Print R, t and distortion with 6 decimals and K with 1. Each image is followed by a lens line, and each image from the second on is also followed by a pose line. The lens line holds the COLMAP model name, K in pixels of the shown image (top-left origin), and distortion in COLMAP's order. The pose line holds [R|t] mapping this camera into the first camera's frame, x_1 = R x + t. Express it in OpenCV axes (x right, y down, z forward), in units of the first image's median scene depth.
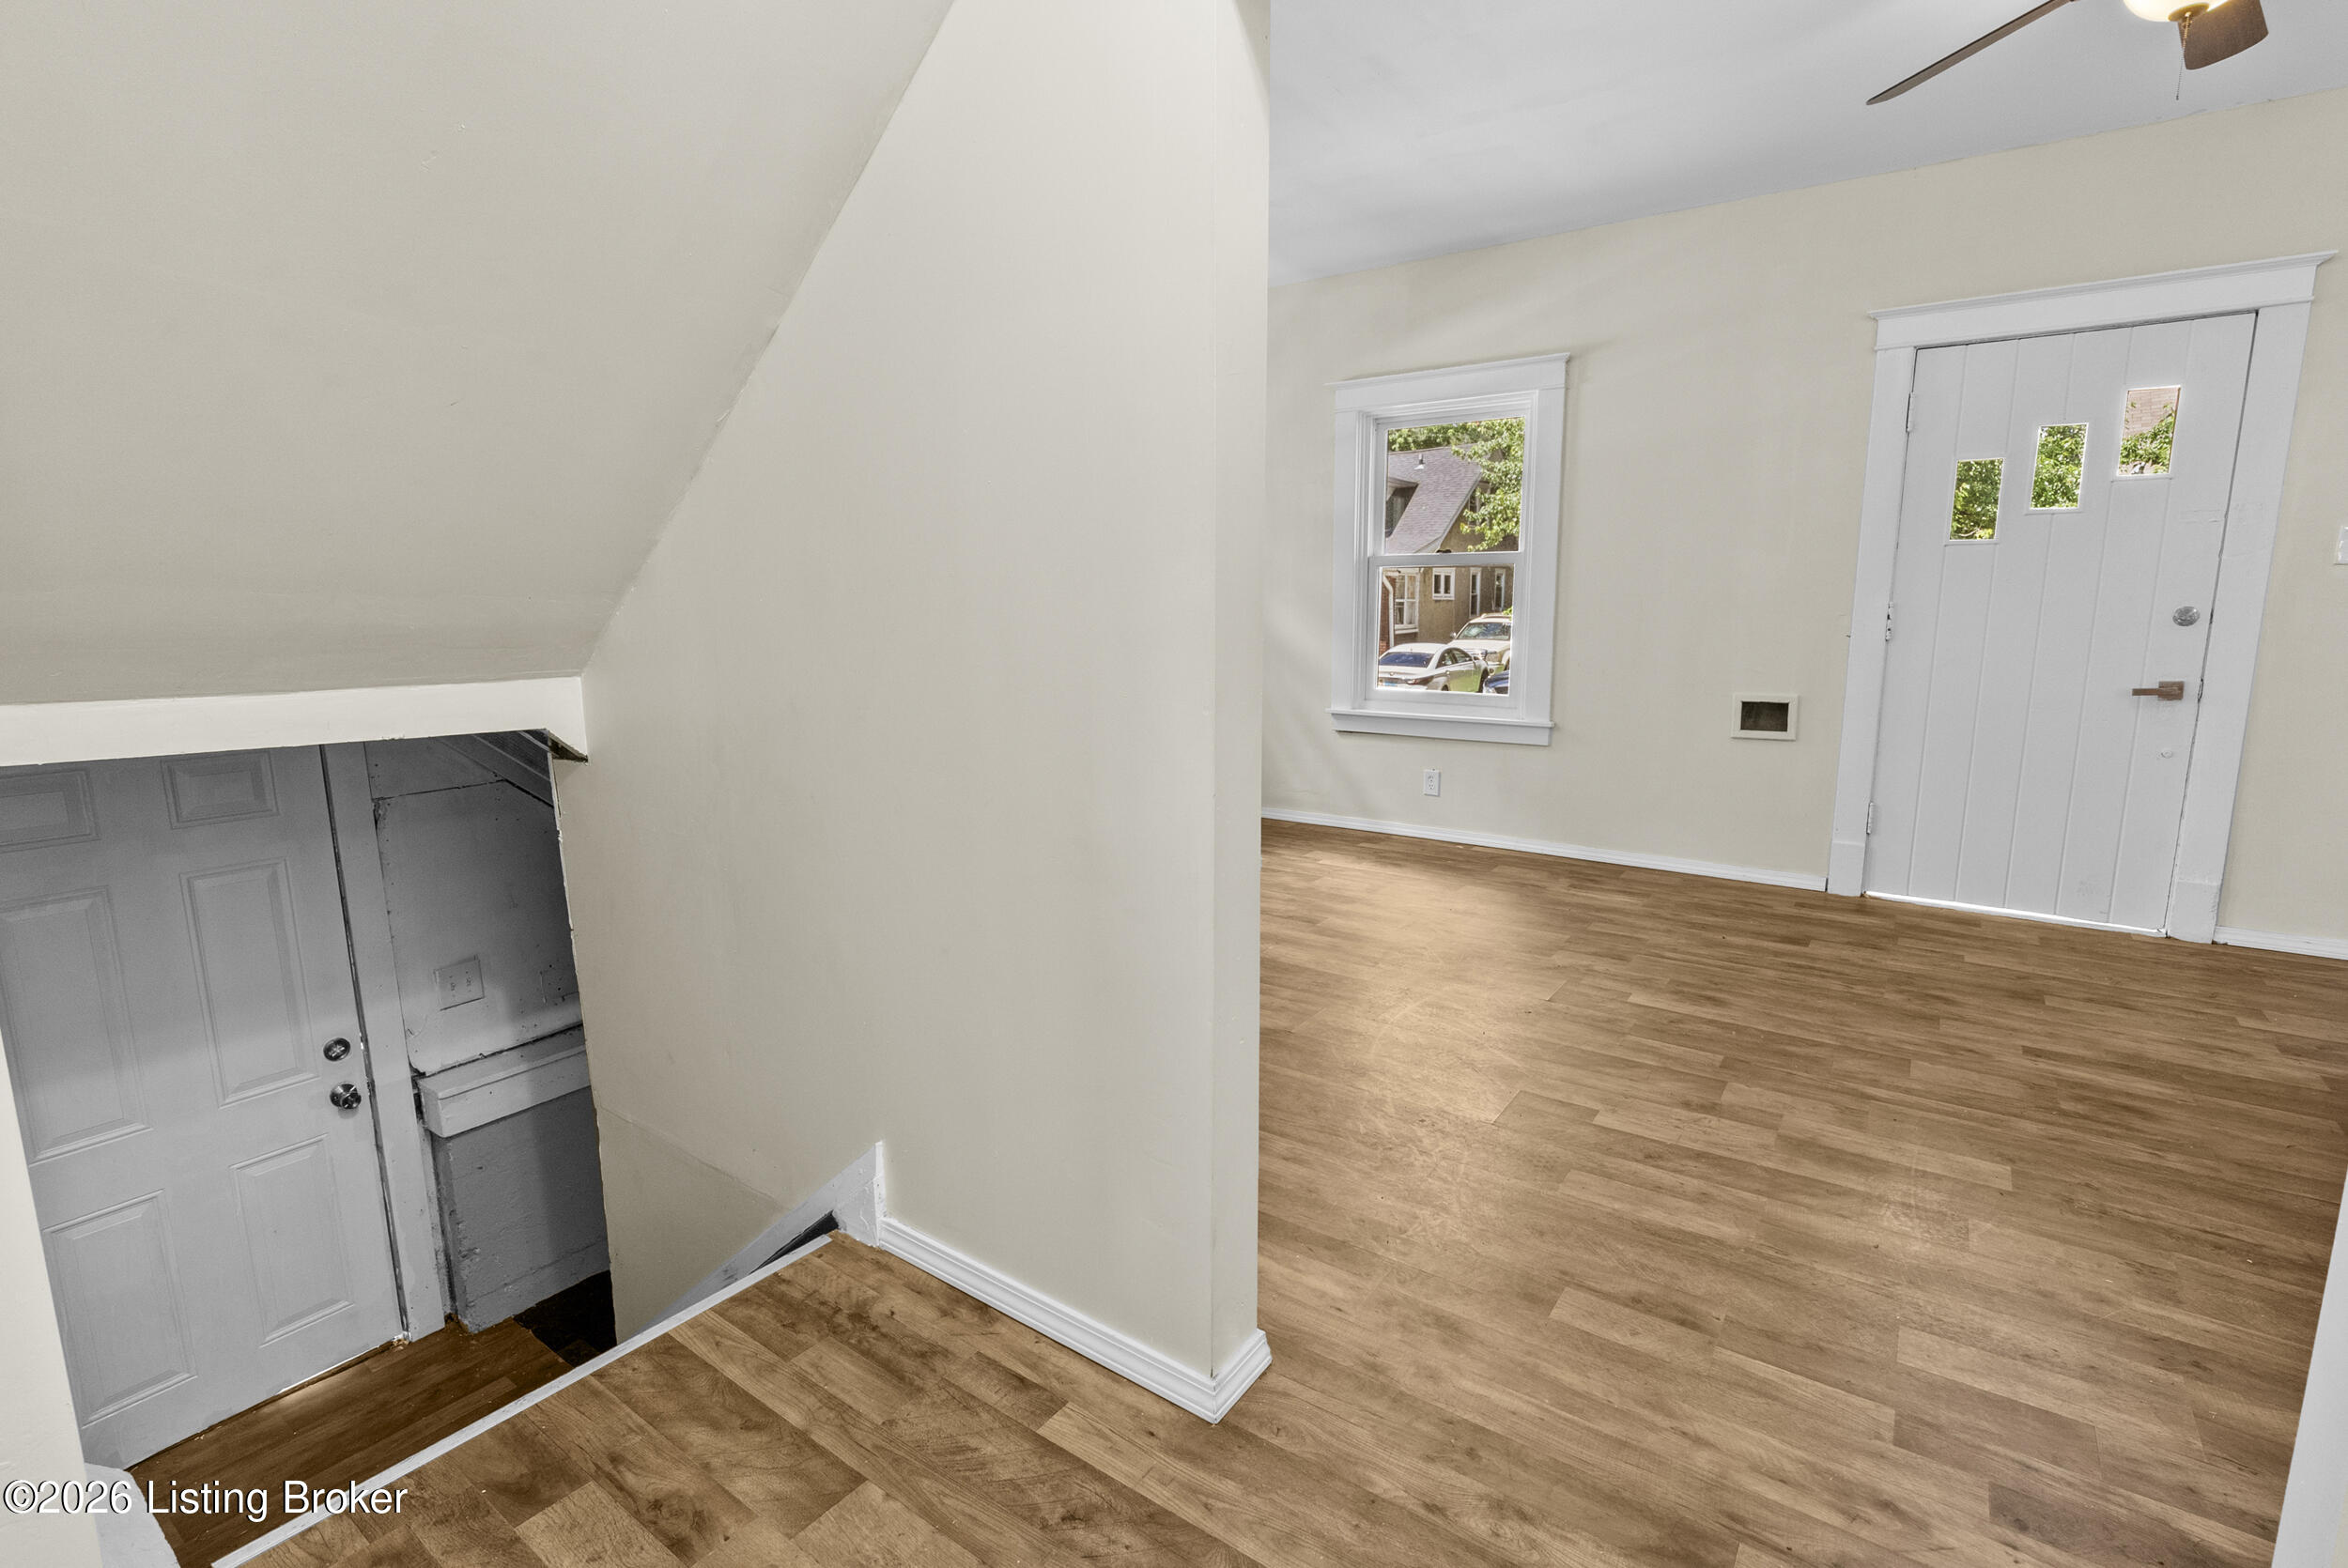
lens RADIAL K [[1079.6, 0, 1185.2], [0, 1079.6, 777.6], [0, 0, 1]] dist [-0.017088, 0.006908]
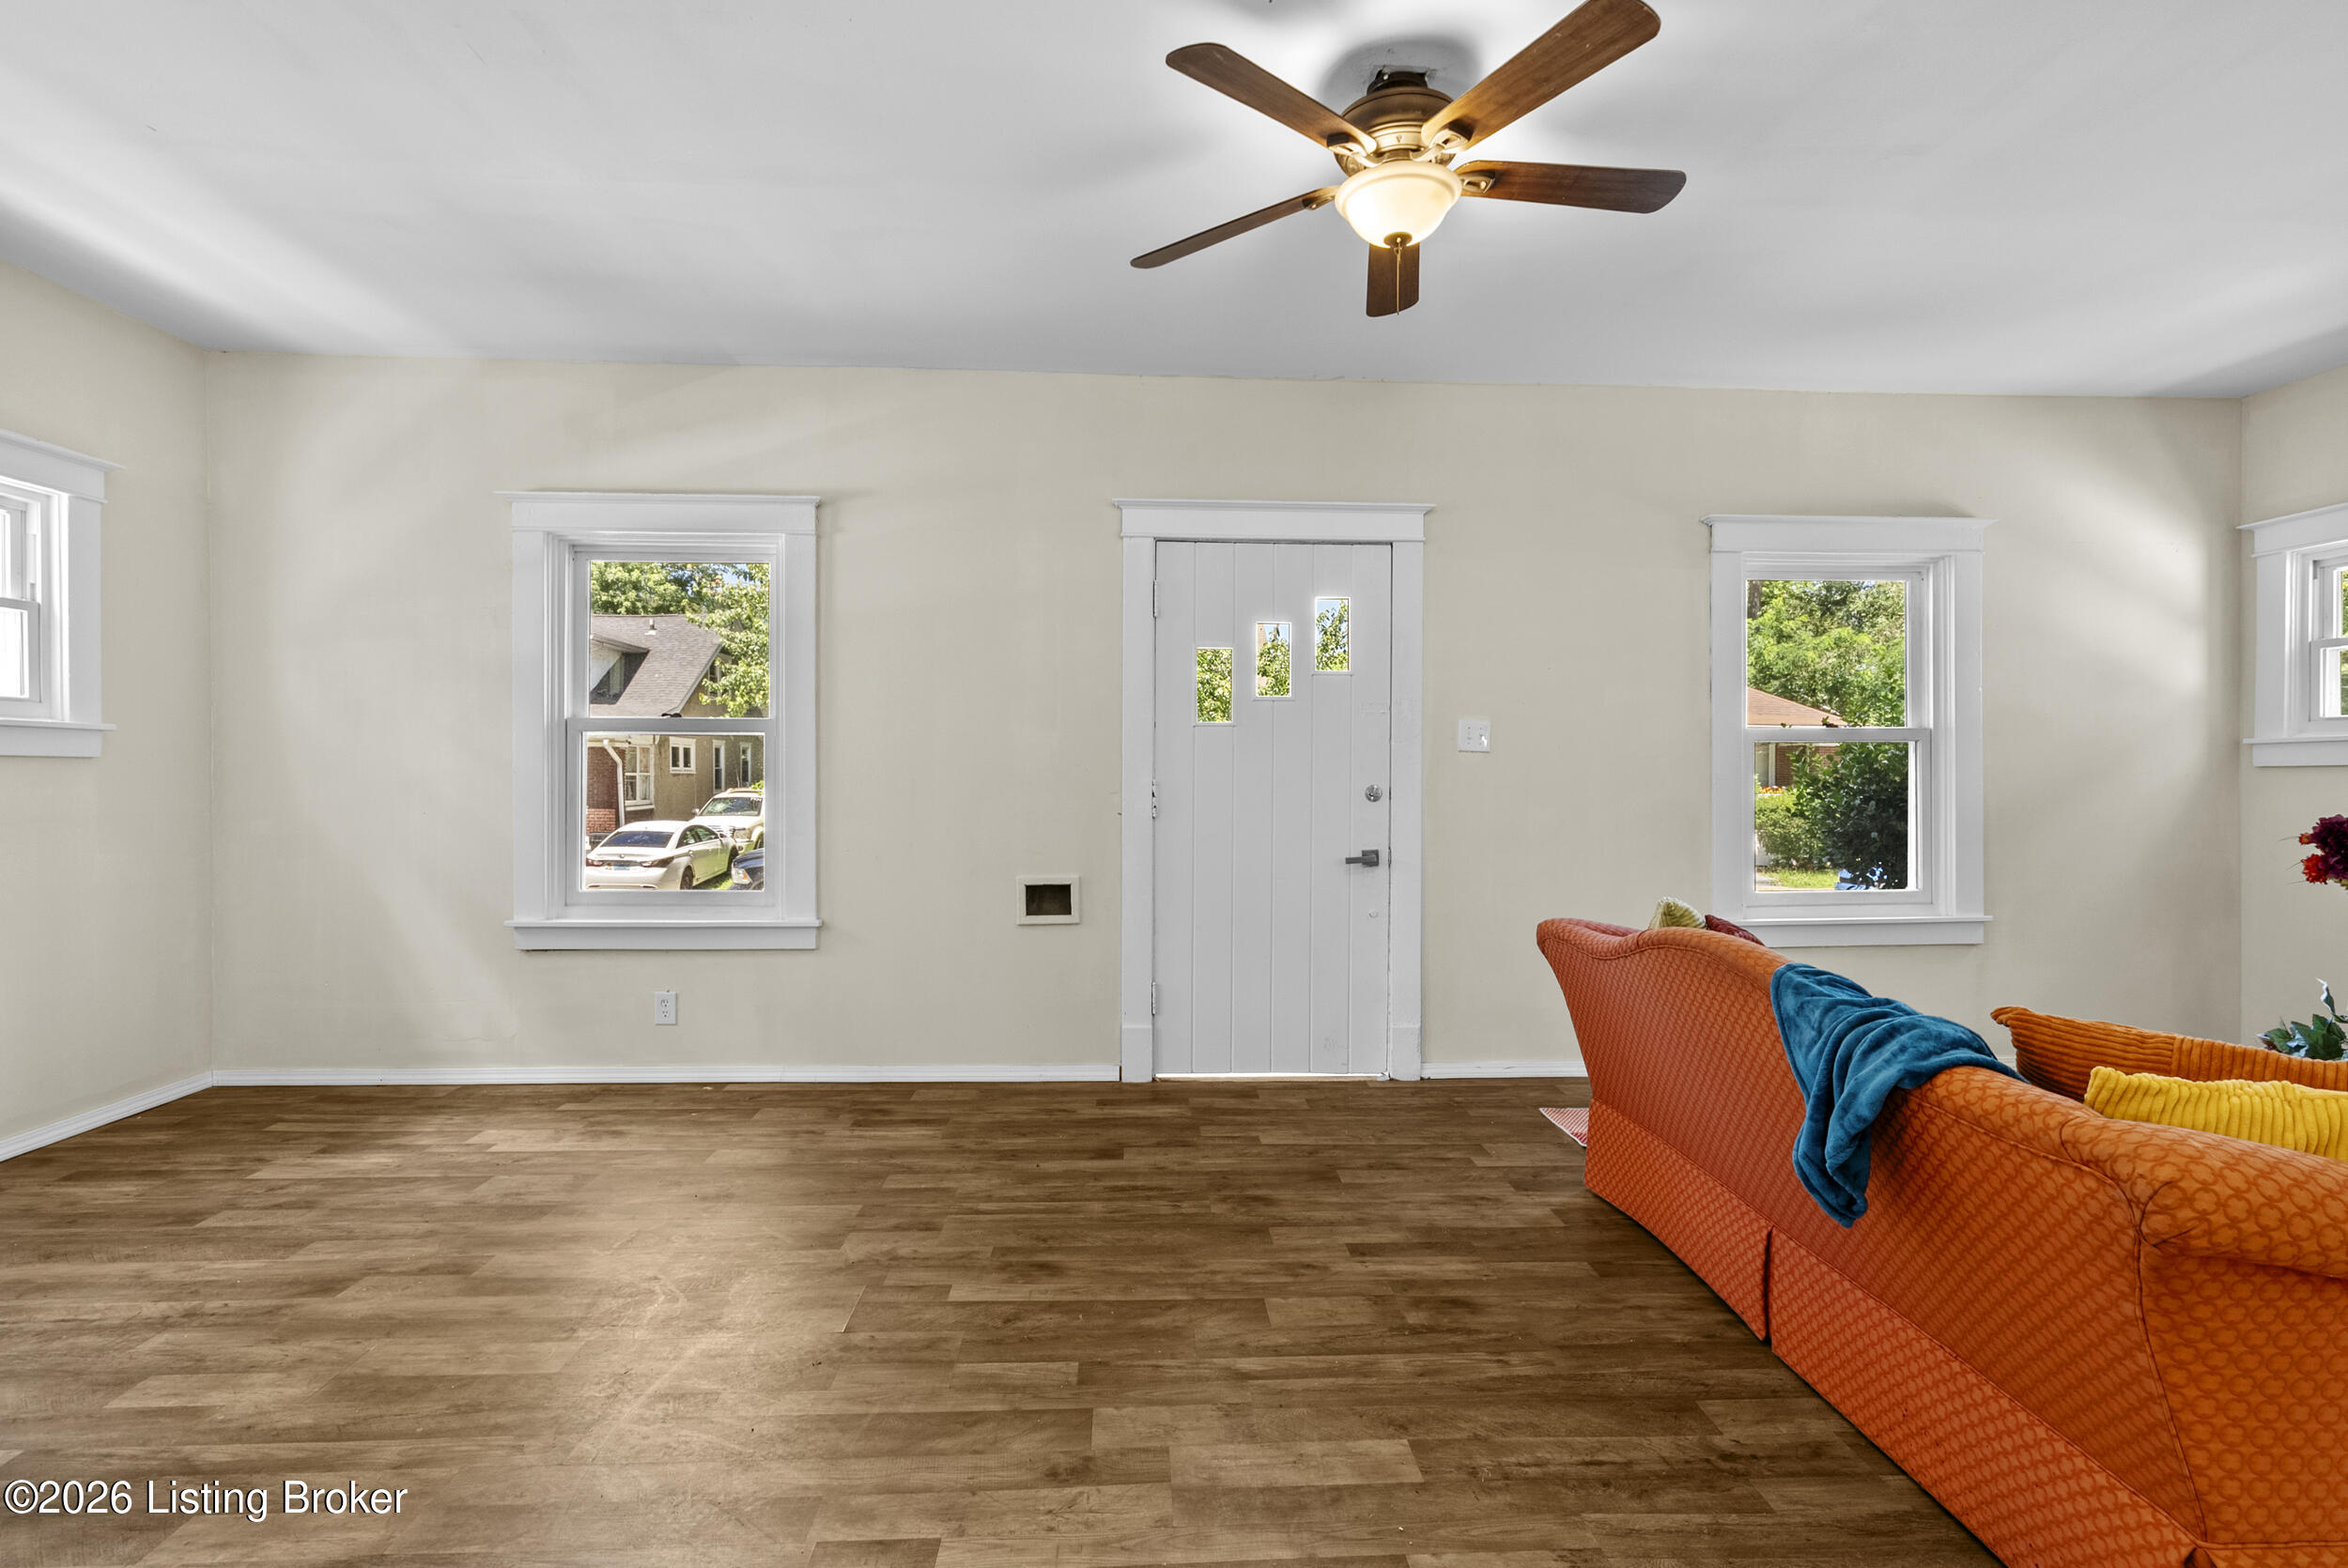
lens RADIAL K [[1076.1, 0, 1195.5], [0, 1076.1, 783.8], [0, 0, 1]] dist [0.002460, 0.001074]
pose [[0.780393, 0.002537, 0.625284, 0.063282], [0.093962, 0.988161, -0.121280, -0.037894], [-0.618189, 0.153399, 0.770915, 0.221773]]
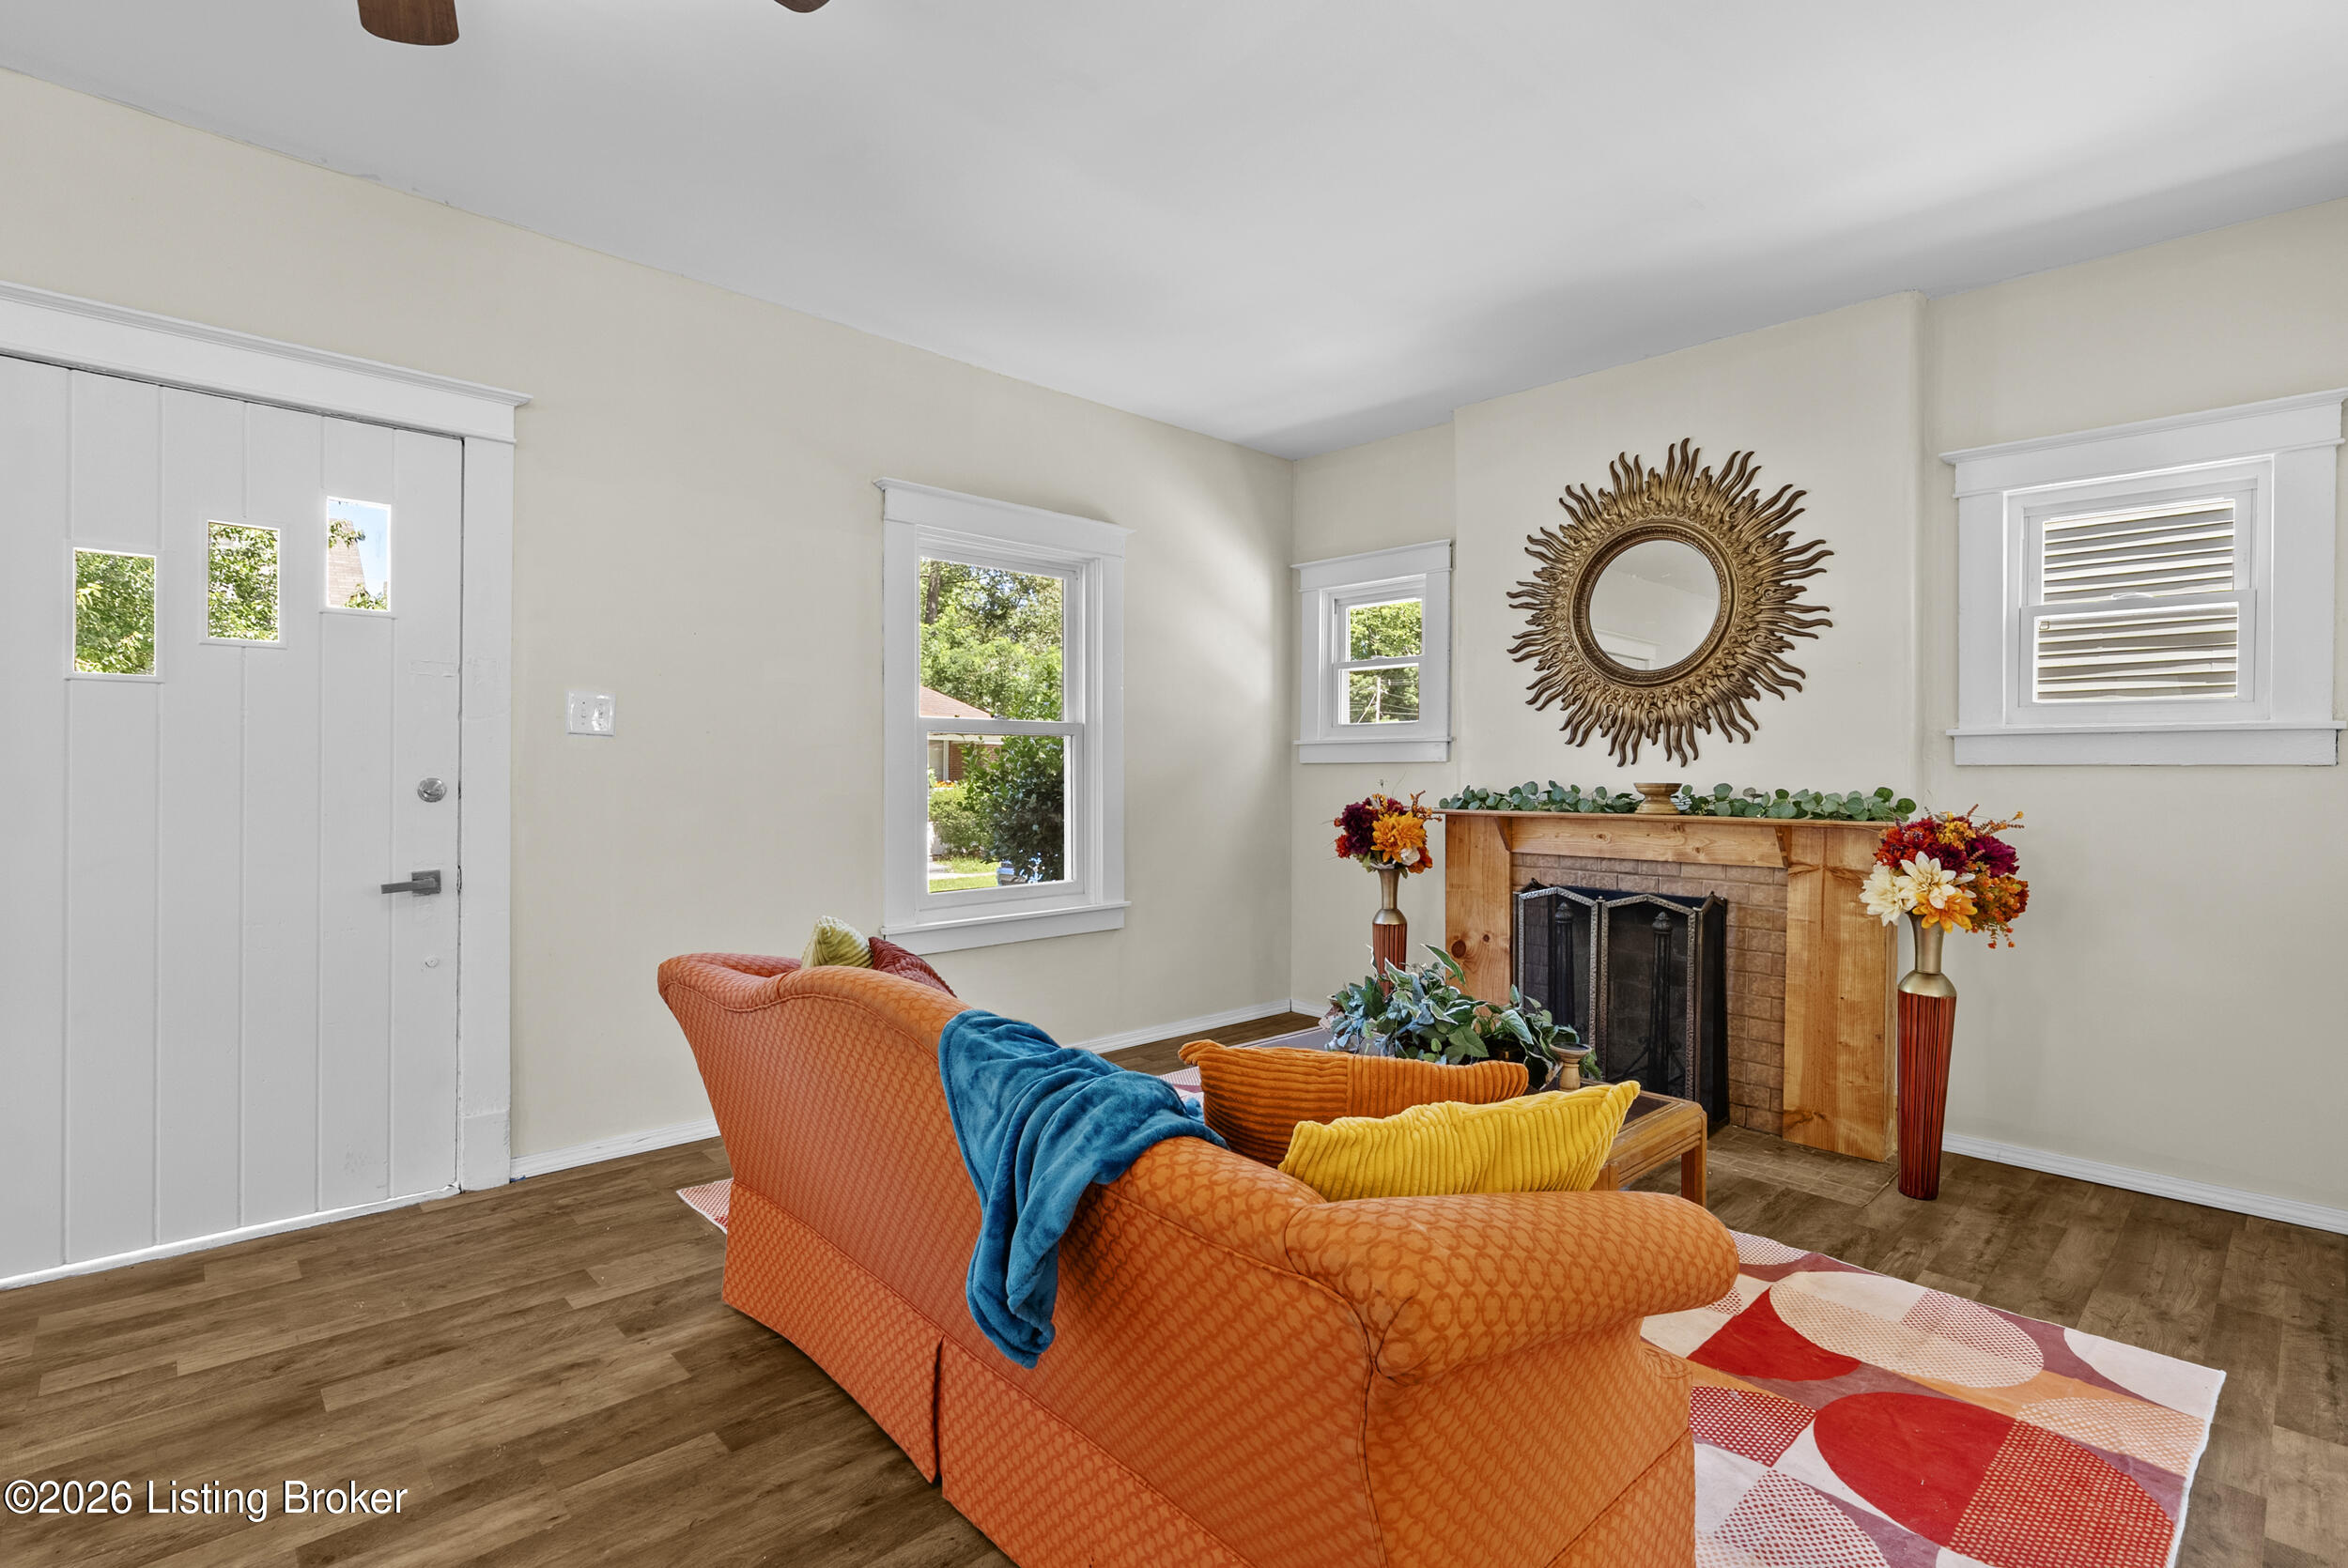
lens RADIAL K [[1079.6, 0, 1185.2], [0, 1079.6, 777.6], [0, 0, 1]] dist [-0.017088, 0.006908]
pose [[0.184928, 0.003254, 0.982747, 0.243983], [0.150474, 0.988109, -0.031588, -0.048554], [-0.971164, 0.153720, 0.182240, 0.296054]]
